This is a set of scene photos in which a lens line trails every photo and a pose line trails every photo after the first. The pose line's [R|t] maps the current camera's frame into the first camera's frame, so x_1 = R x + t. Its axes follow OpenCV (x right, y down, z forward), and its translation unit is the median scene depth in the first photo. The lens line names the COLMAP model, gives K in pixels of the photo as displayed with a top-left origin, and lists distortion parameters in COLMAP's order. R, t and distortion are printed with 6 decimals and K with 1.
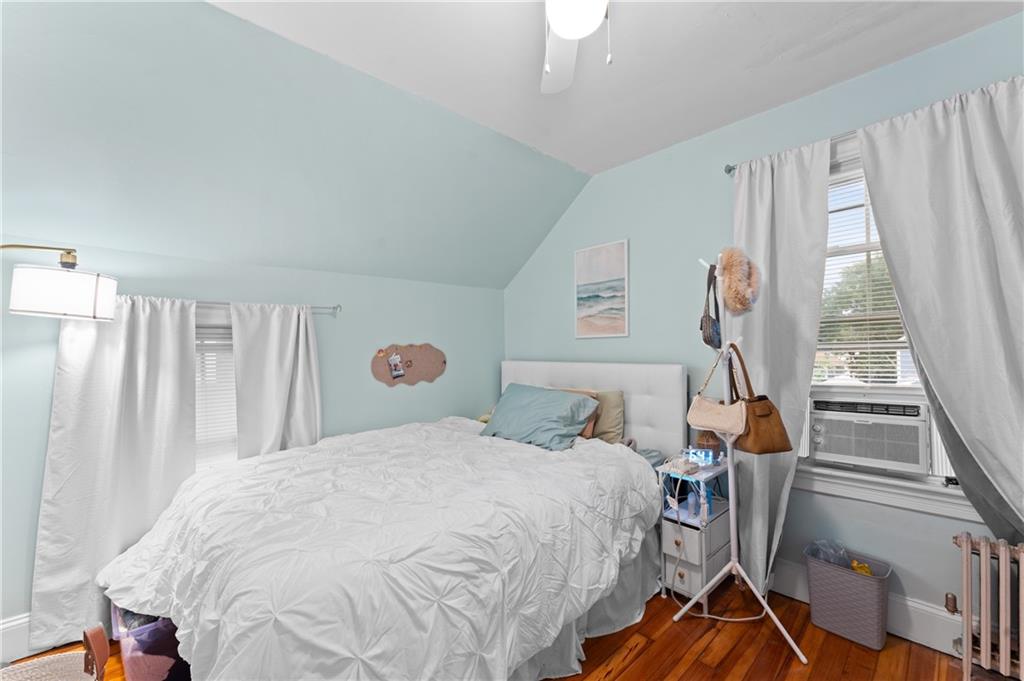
lens RADIAL K [[405.4, 0, 509.7], [0, 405.4, 335.3], [0, 0, 1]] dist [-0.000091, -0.000355]
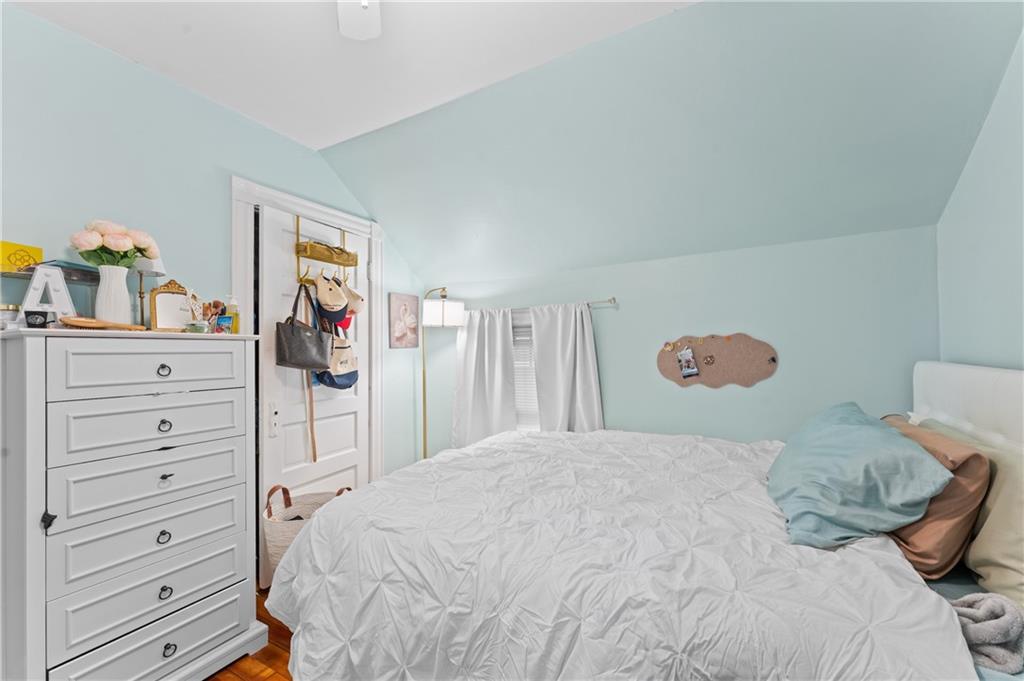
lens RADIAL K [[405.4, 0, 509.7], [0, 405.4, 335.3], [0, 0, 1]] dist [-0.000091, -0.000355]
pose [[0.323904, -0.021327, -0.945850, 0.460677], [0.044349, 0.998989, -0.007338, 0.013903], [0.945050, -0.039571, 0.324522, 0.480473]]
